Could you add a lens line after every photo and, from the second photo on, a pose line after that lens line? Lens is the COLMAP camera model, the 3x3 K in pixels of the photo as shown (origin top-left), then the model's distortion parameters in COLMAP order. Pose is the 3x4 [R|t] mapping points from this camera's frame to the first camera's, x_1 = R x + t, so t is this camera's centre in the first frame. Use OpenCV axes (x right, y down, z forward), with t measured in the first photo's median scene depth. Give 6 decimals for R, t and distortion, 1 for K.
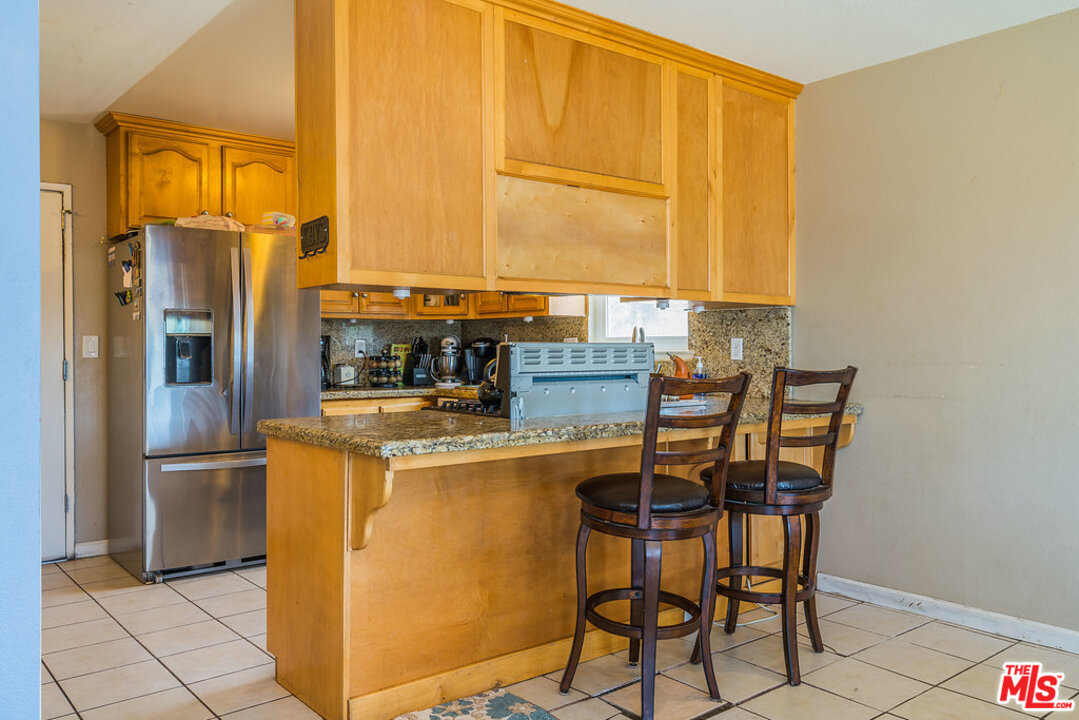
lens RADIAL K [[892.2, 0, 575.4], [0, 892.2, 349.4], [0, 0, 1]] dist [-0.001598, 0.028245]
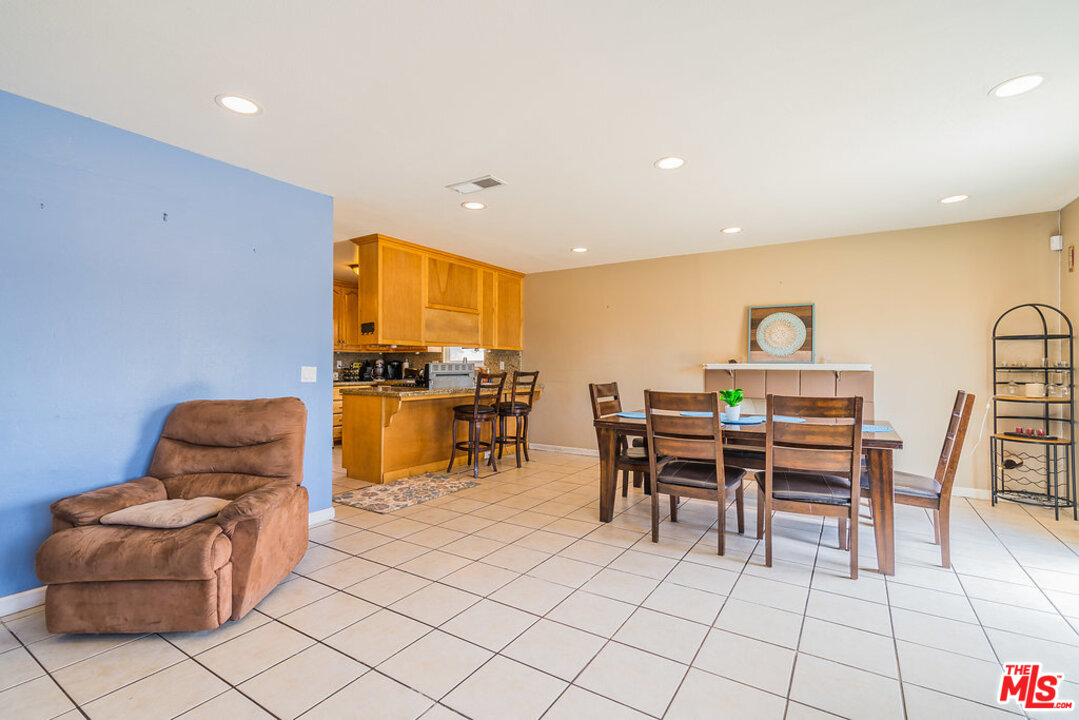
lens RADIAL K [[499.6, 0, 566.7], [0, 499.6, 365.1], [0, 0, 1]] dist [-0.005594, -0.000156]
pose [[0.951146, 0.006853, 0.308665, -0.144852], [-0.005974, 0.999975, -0.003795, 0.003298], [-0.308684, 0.001766, 0.951163, -0.729391]]
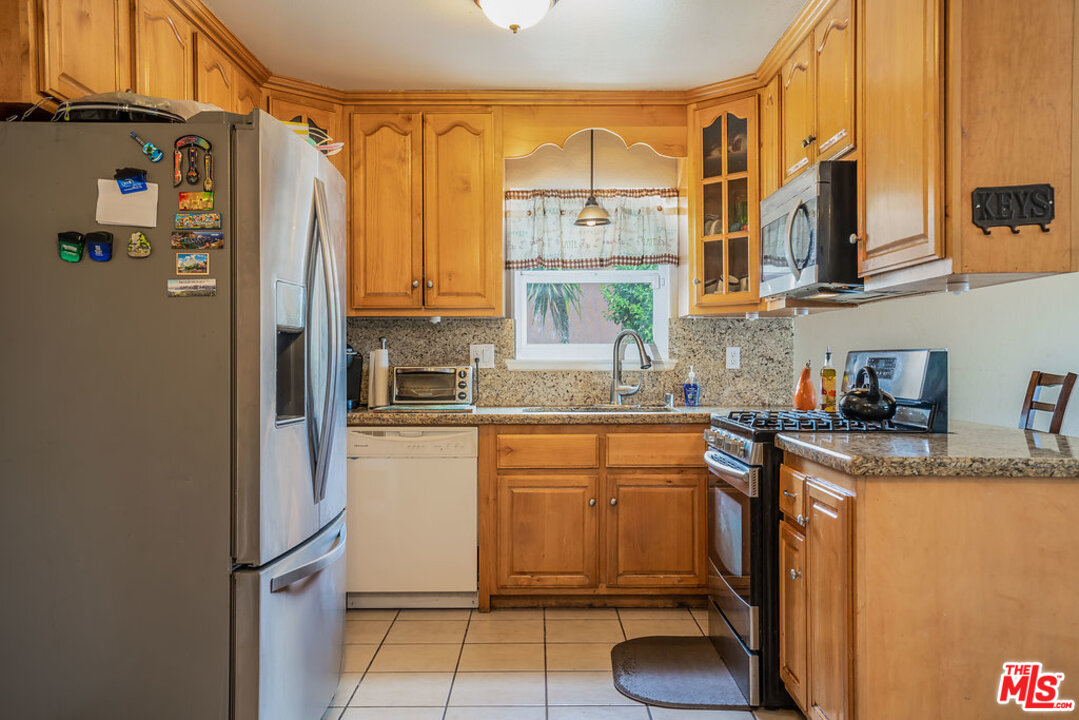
lens RADIAL K [[892.2, 0, 545.0], [0, 892.2, 362.4], [0, 0, 1]] dist [-0.001598, 0.028245]
pose [[0.648278, -0.002823, 0.761398, -0.964132], [0.000246, 0.999994, 0.003498, 0.001620], [-0.761403, -0.002081, 0.648275, 0.690614]]
